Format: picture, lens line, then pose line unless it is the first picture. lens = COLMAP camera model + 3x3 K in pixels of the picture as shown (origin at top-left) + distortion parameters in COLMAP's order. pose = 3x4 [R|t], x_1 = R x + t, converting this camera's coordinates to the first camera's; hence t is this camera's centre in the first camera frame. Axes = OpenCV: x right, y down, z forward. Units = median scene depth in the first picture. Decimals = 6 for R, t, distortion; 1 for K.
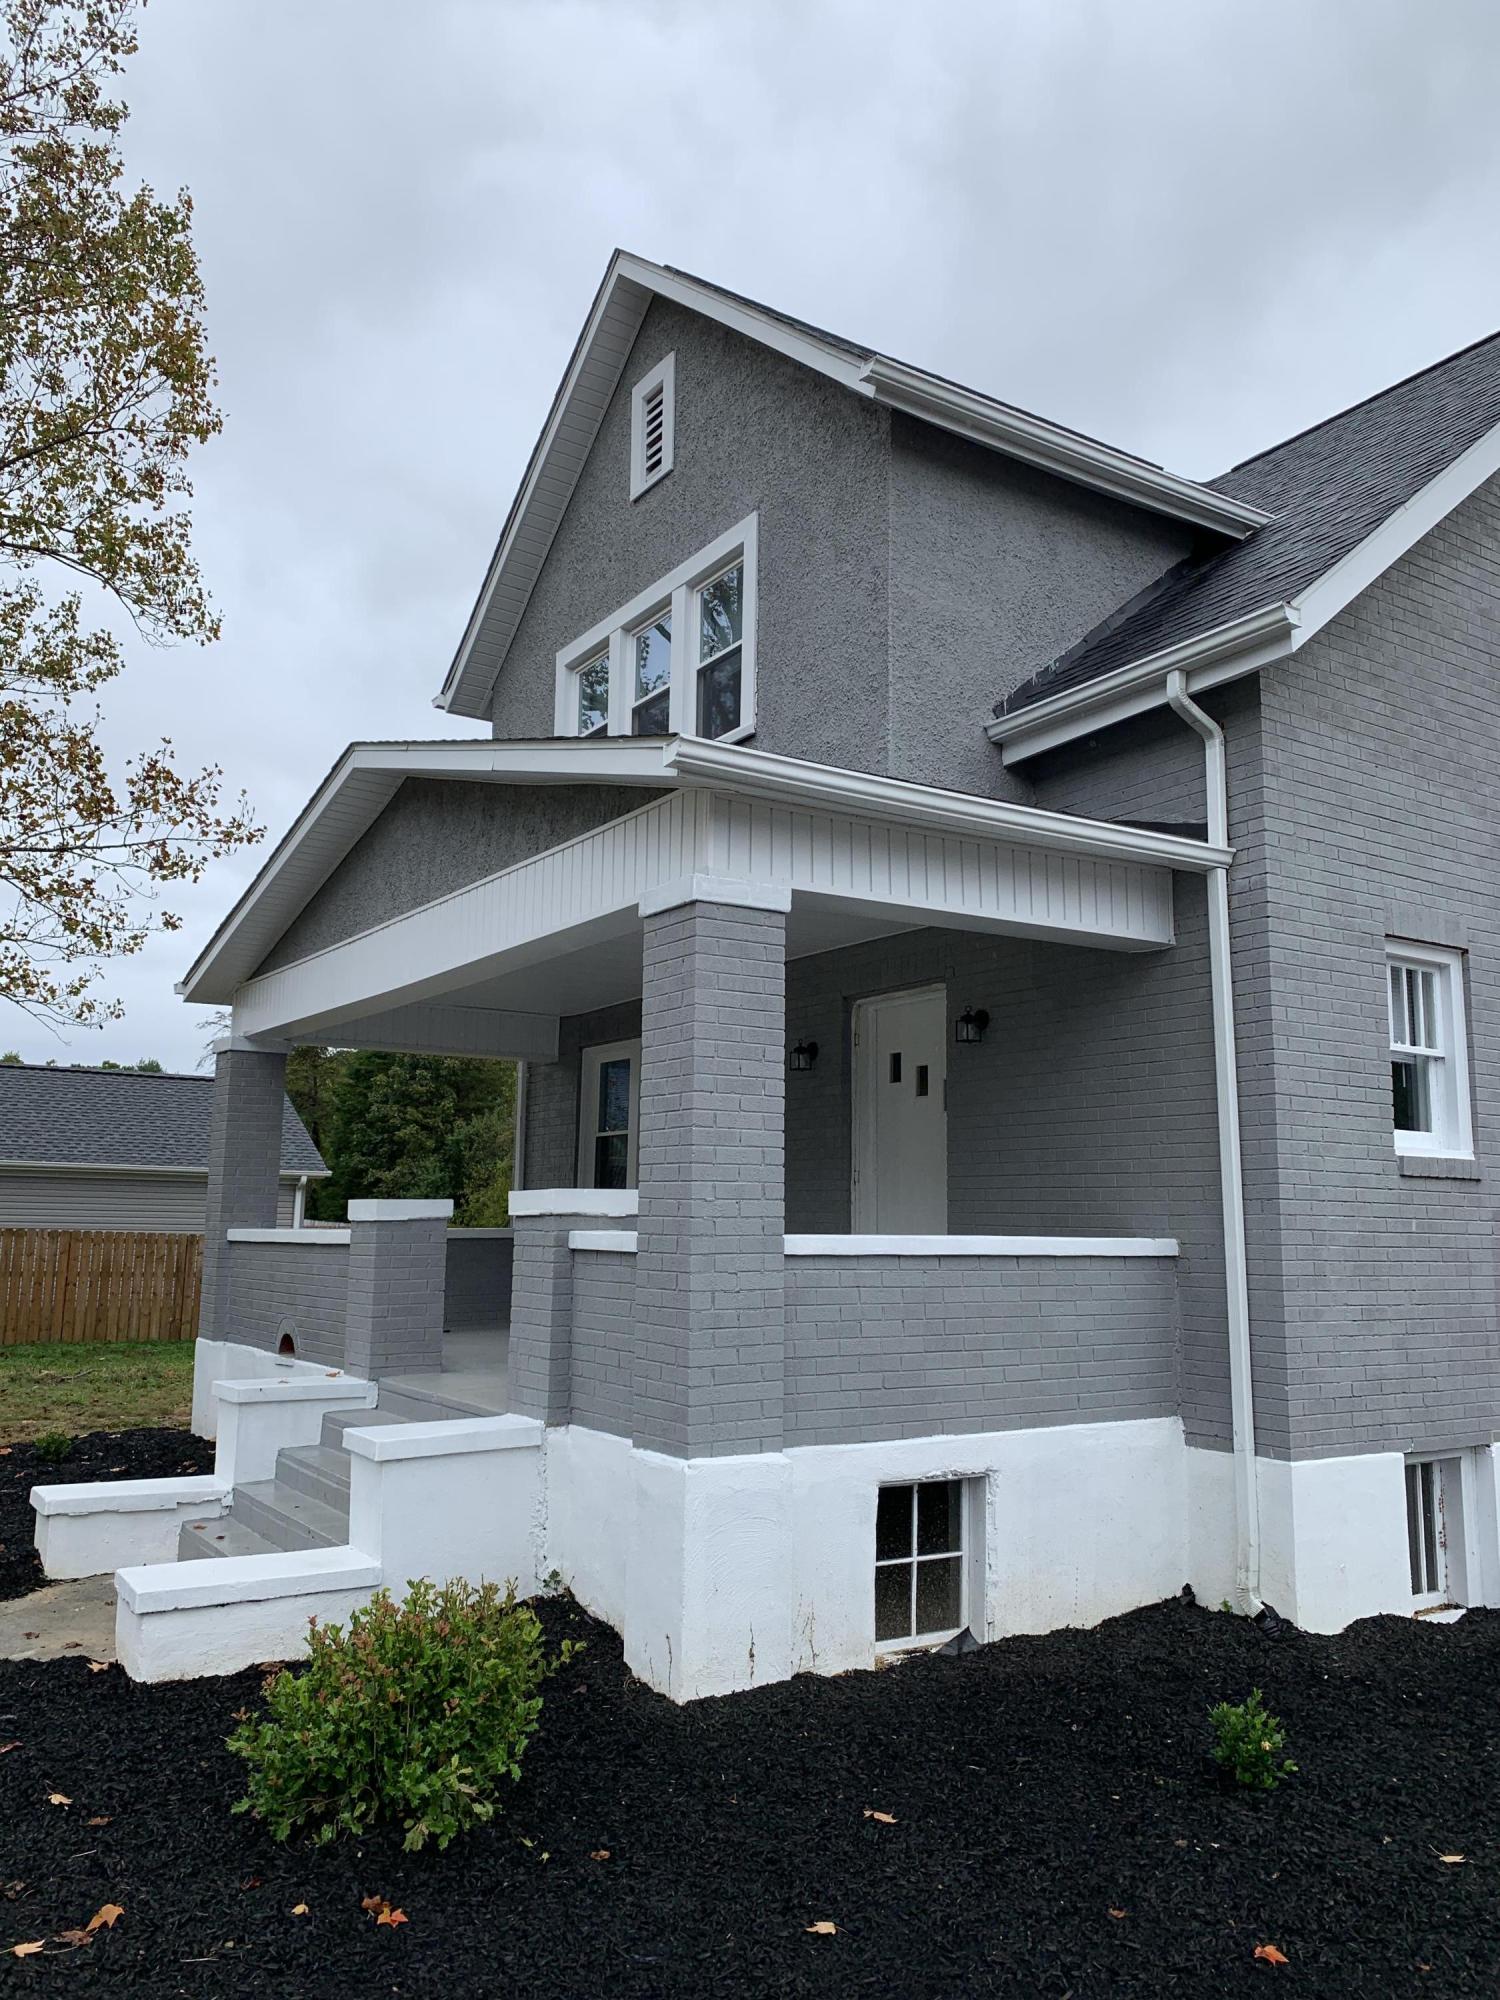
lens RADIAL K [[1530.5, 0, 745.0], [0, 1530.5, 975.2], [0, 0, 1]] dist [0.016526, -0.015821]
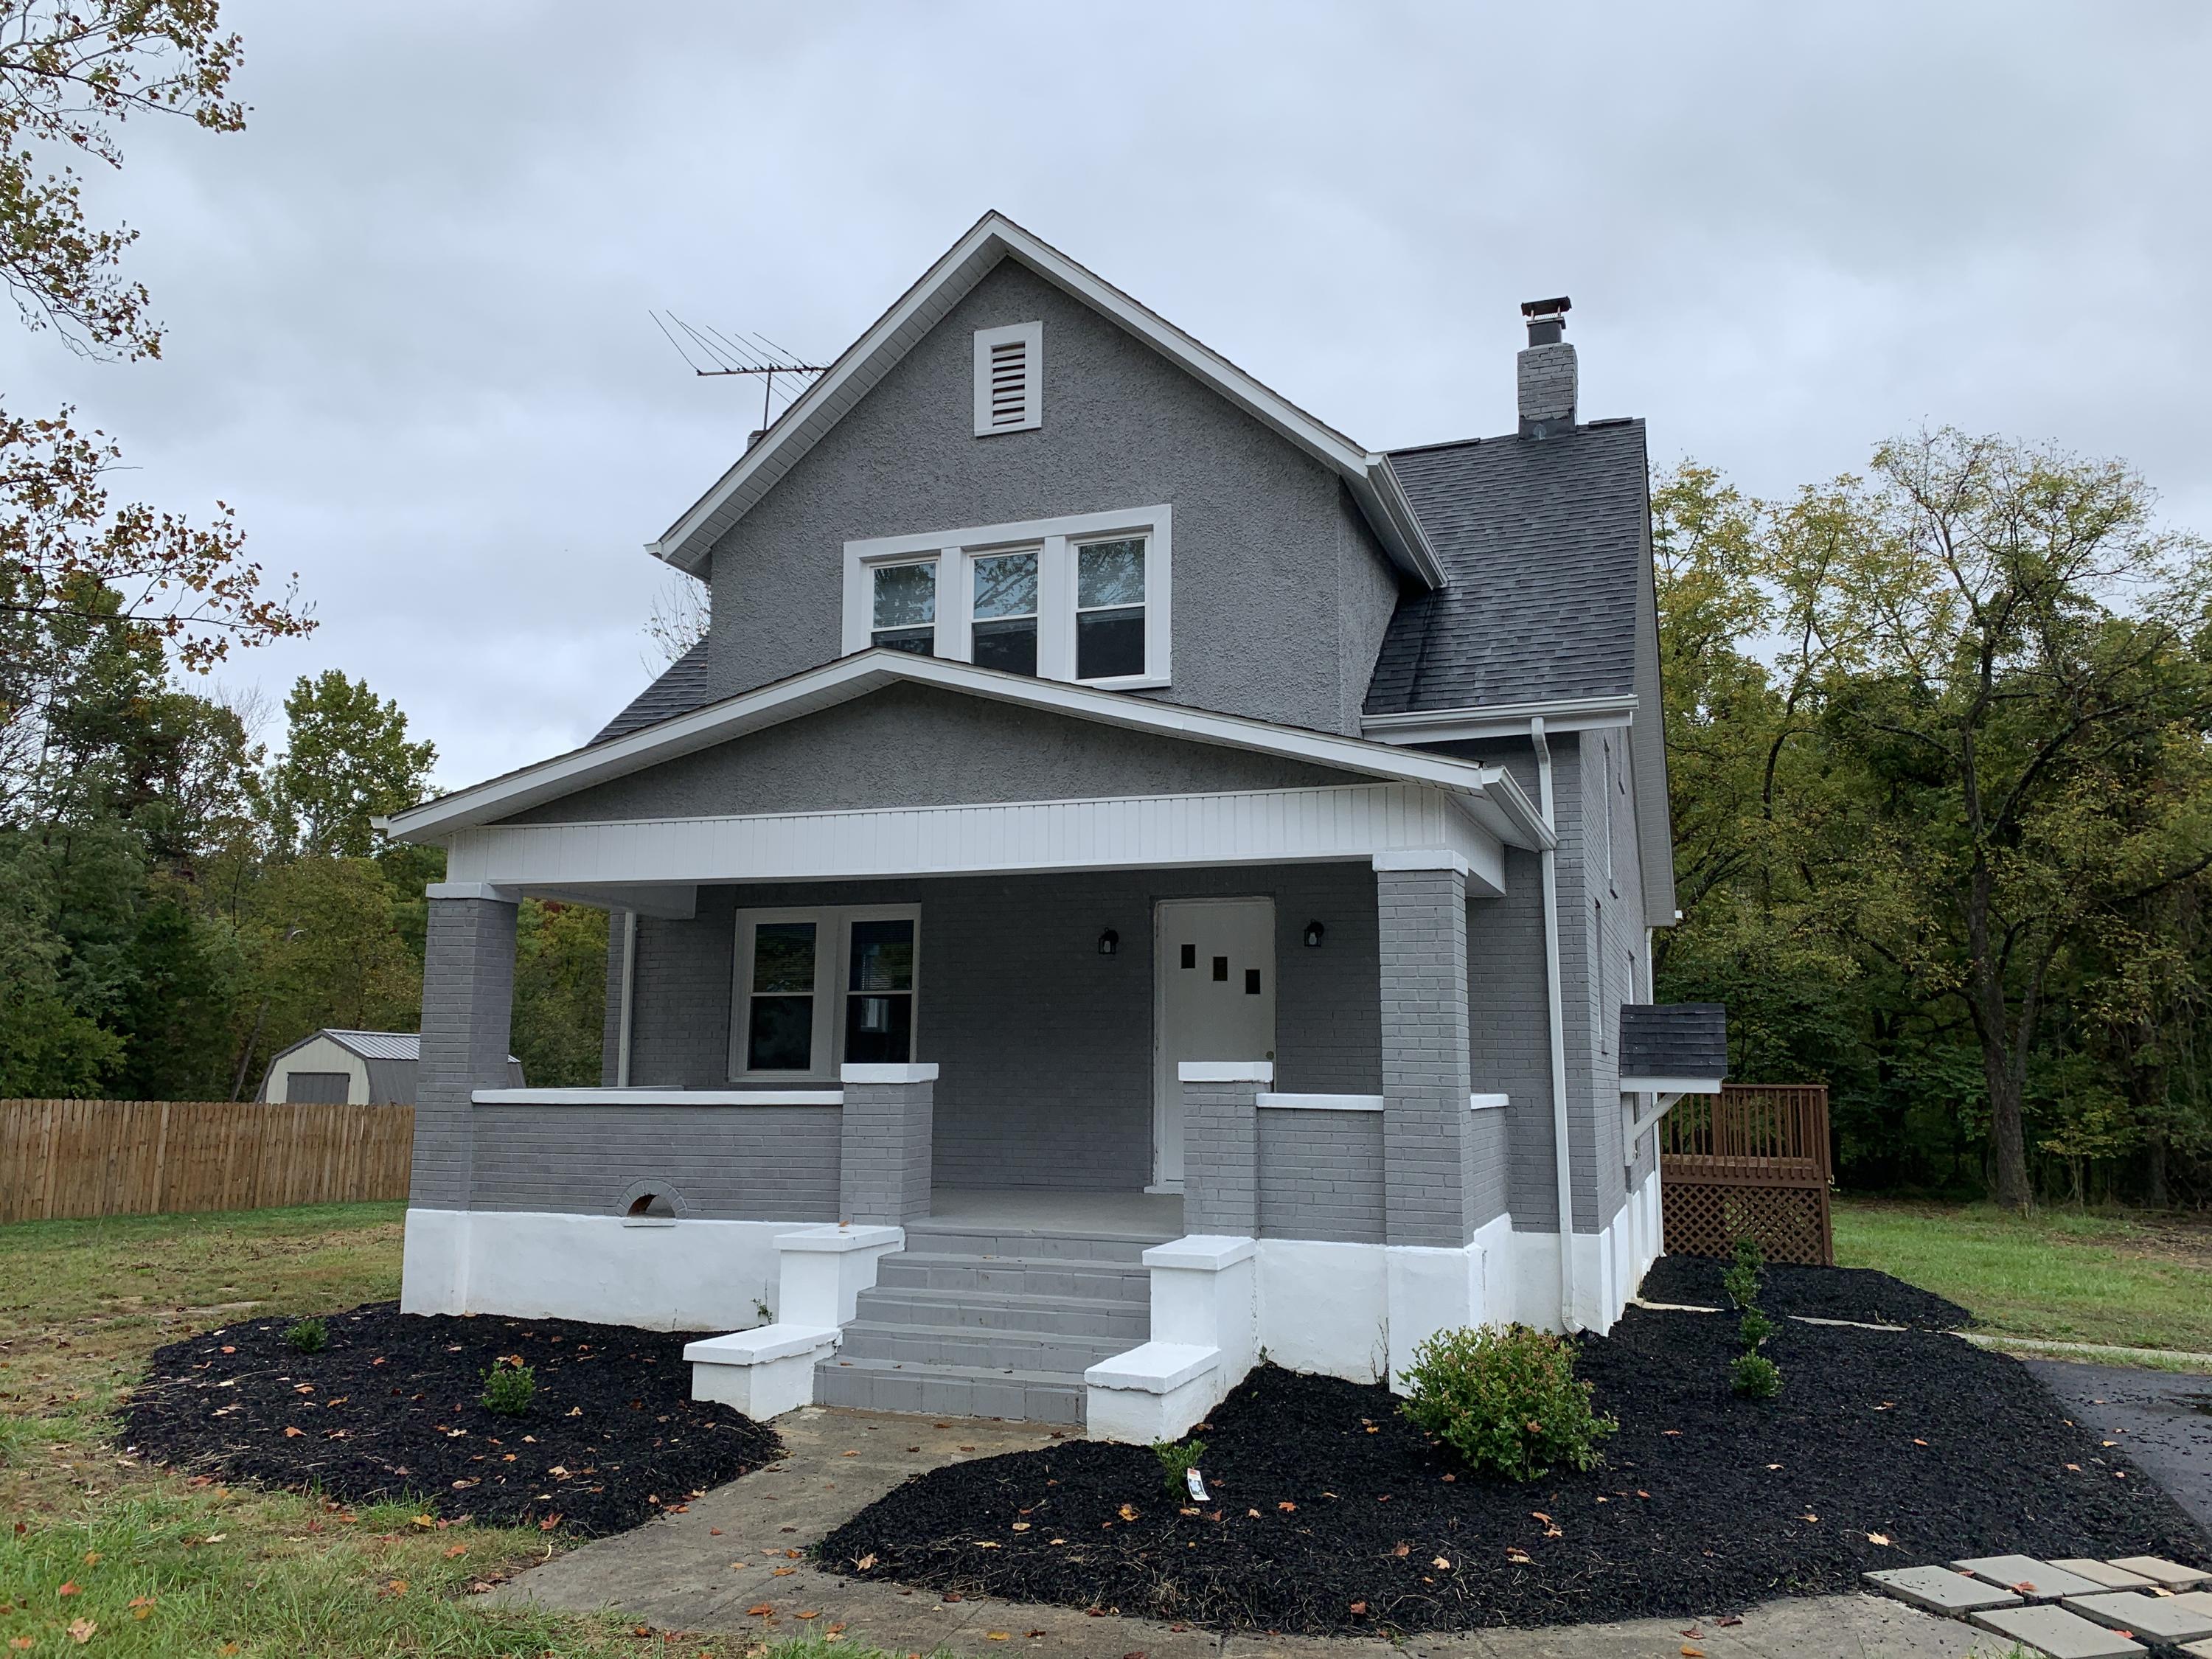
lens RADIAL K [[1692.8, 0, 1110.1], [0, 1692.8, 792.1], [0, 0, 1]] dist [0.016526, -0.015821]
pose [[0.795416, 0.095704, 0.598460, -0.849140], [-0.097192, 0.994816, -0.029911, -0.027794], [-0.598220, -0.034373, 0.800594, -0.067164]]
